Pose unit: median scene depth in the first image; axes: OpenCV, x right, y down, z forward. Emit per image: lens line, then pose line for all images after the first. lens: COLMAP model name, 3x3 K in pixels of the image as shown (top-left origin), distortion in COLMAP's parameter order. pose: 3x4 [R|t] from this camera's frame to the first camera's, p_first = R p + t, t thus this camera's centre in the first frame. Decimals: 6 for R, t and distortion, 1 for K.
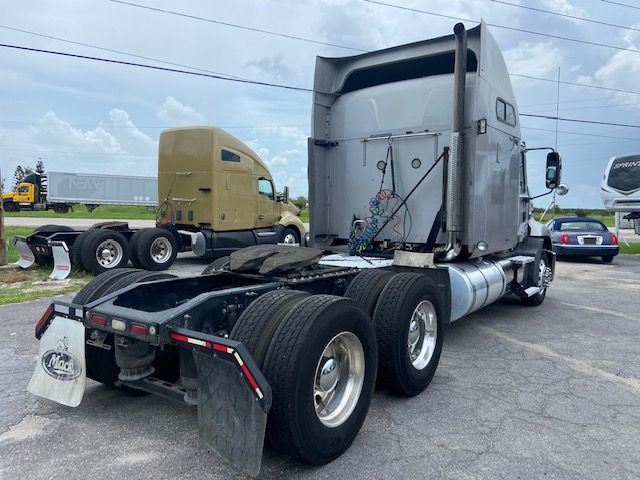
lens RADIAL K [[479.5, 0, 325.1], [0, 479.5, 238.8], [0, 0, 1]] dist [0.105824, -0.130430]
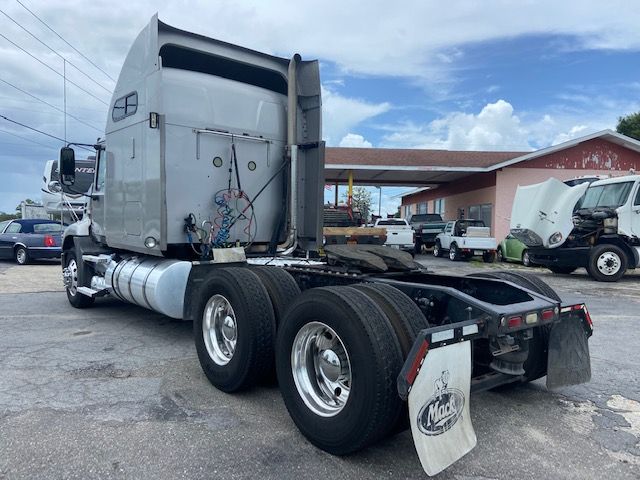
lens RADIAL K [[479.5, 0, 325.1], [0, 479.5, 238.8], [0, 0, 1]] dist [0.105824, -0.130430]
pose [[0.257507, -0.040592, 0.965423, -0.800130], [0.047109, 0.998457, 0.029416, -0.022751], [-0.965127, 0.037905, 0.259022, 0.600259]]
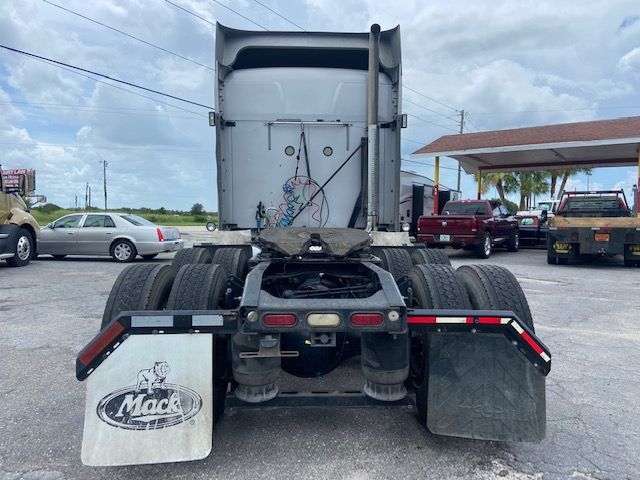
lens RADIAL K [[479.5, 0, 325.1], [0, 479.5, 238.8], [0, 0, 1]] dist [0.105824, -0.130430]
pose [[0.787625, -0.036269, 0.615086, -0.464127], [0.040360, 0.999159, 0.007234, 0.022256], [-0.614832, 0.019127, 0.788427, 0.205471]]
